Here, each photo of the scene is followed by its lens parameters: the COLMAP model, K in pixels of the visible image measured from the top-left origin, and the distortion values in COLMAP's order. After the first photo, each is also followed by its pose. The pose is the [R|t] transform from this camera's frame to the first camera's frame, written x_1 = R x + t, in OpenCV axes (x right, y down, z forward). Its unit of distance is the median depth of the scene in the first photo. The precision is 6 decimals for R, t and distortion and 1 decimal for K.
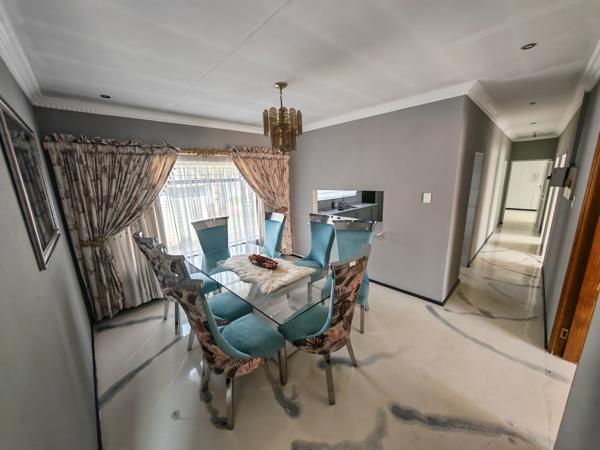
lens RADIAL K [[223.7, 0, 300.0], [0, 223.7, 225.0], [0, 0, 1]] dist [0.000171, -0.000006]
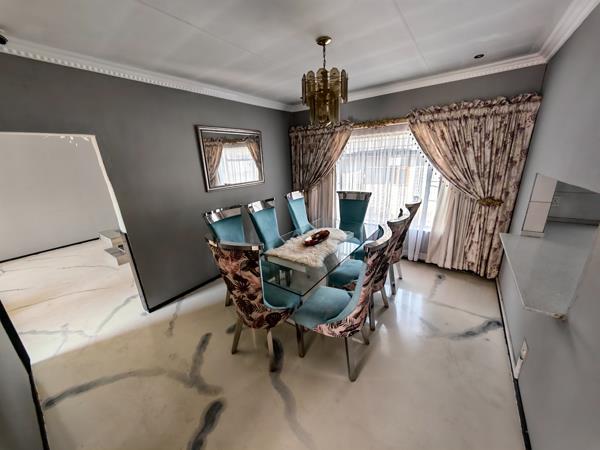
lens RADIAL K [[223.7, 0, 300.0], [0, 223.7, 225.0], [0, 0, 1]] dist [0.000171, -0.000006]
pose [[0.176494, 0.312135, -0.933500, 0.605729], [-0.167627, 0.944065, 0.283975, -0.138429], [0.969923, 0.106359, 0.218944, 0.548128]]
